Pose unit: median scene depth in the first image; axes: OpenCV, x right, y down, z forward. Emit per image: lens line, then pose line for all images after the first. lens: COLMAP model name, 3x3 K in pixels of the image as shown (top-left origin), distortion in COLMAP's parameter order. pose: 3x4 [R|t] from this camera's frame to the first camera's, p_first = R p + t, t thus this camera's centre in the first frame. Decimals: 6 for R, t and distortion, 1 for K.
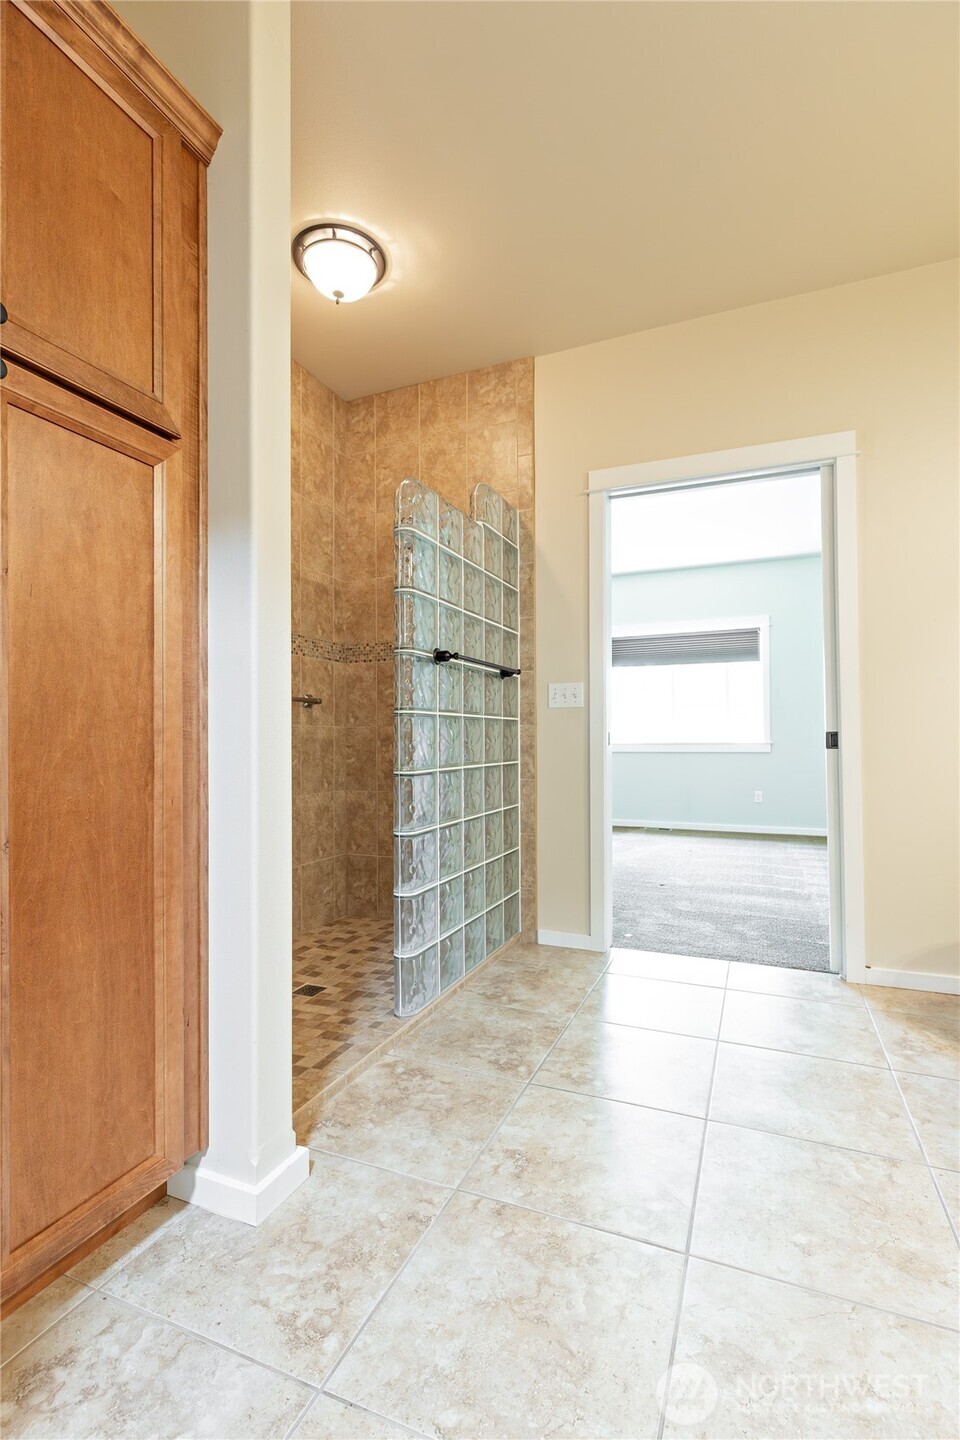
lens RADIAL K [[661.2, 0, 483.0], [0, 661.2, 736.0], [0, 0, 1]] dist [-0.000680, -0.001681]
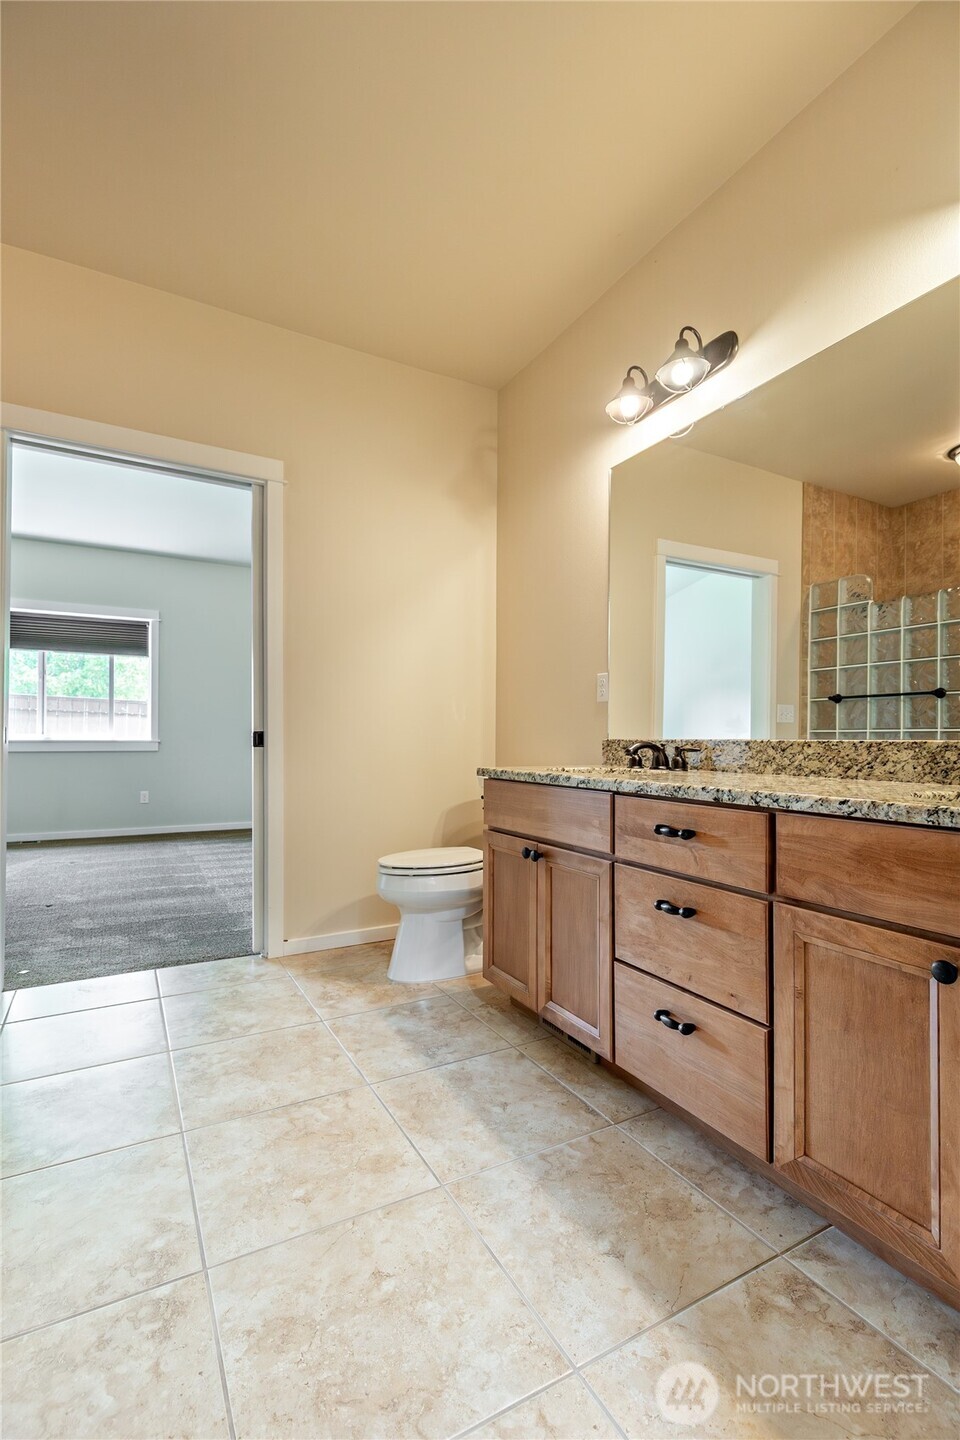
lens RADIAL K [[661.2, 0, 483.0], [0, 661.2, 736.0], [0, 0, 1]] dist [-0.000680, -0.001681]
pose [[0.618231, 0.009789, 0.785935, -0.096803], [-0.011523, 0.999928, -0.003389, 0.000764], [-0.785912, -0.006961, 0.618299, 0.040635]]
